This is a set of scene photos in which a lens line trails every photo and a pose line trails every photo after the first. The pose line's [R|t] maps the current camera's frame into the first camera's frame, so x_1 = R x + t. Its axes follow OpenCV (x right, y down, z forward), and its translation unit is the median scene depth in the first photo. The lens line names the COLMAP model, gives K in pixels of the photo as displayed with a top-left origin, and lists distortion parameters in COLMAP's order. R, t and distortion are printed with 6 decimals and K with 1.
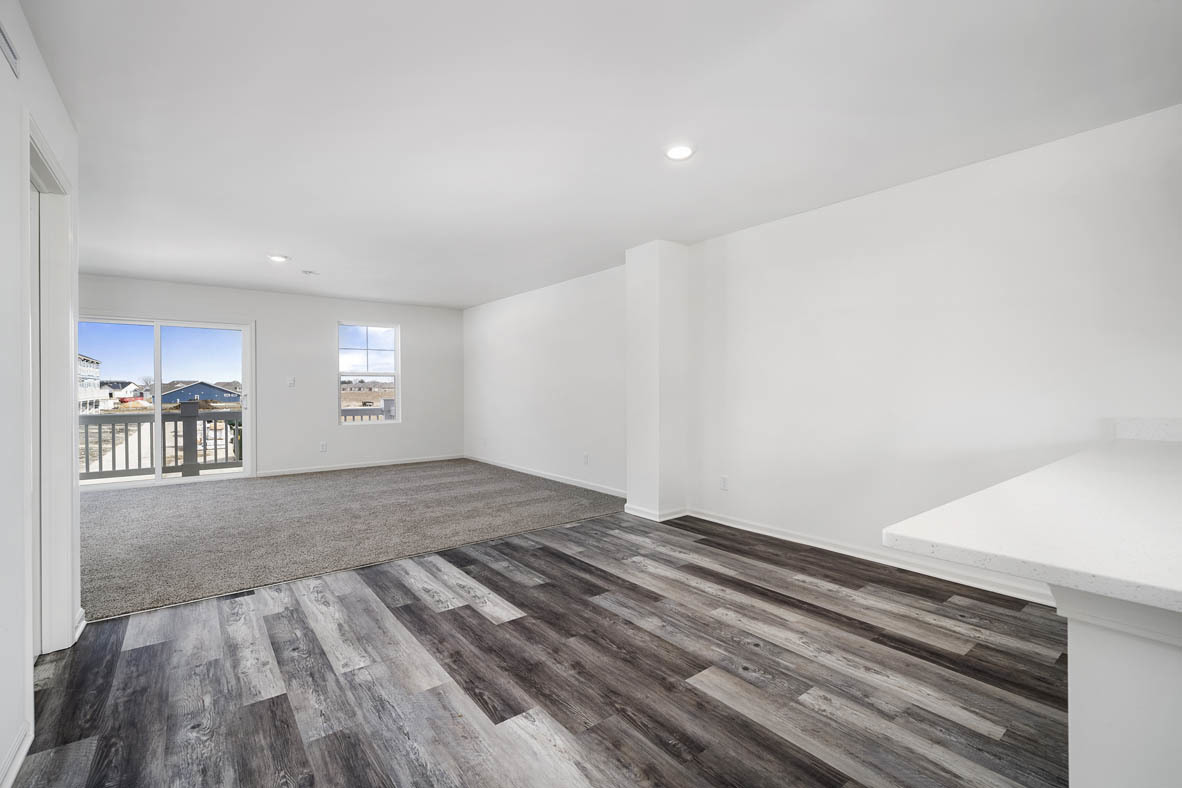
lens RADIAL K [[517.9, 0, 587.8], [0, 517.9, 391.6], [0, 0, 1]] dist [-0.000324, -0.000255]
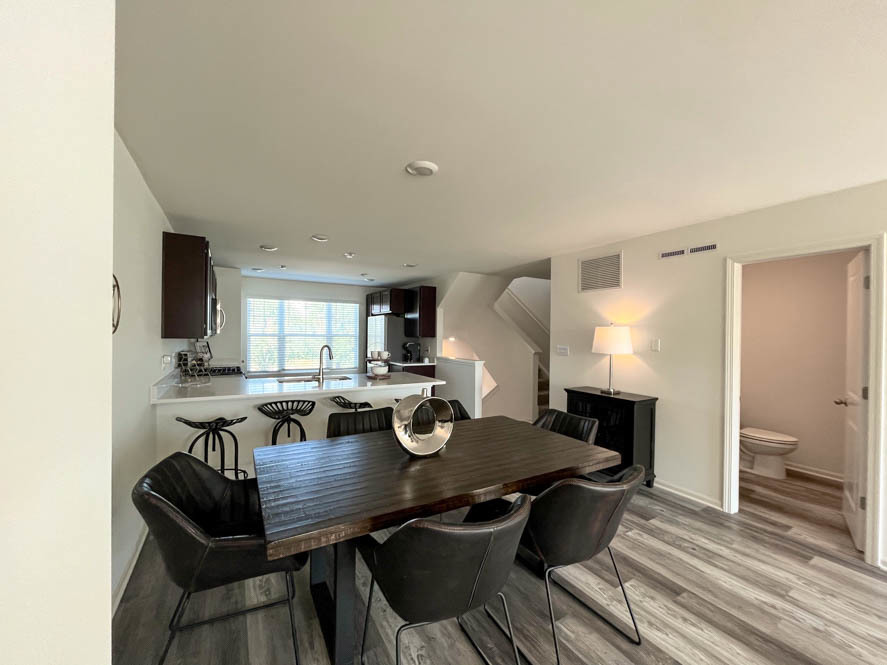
lens RADIAL K [[357.8, 0, 445.6], [0, 357.8, 335.5], [0, 0, 1]] dist [-0.000938, -0.000327]
pose [[-0.993602, -0.009330, 0.112552, 0.040158], [-0.008168, 0.999909, 0.010780, -0.122811], [-0.112643, 0.009792, -0.993587, 1.992096]]
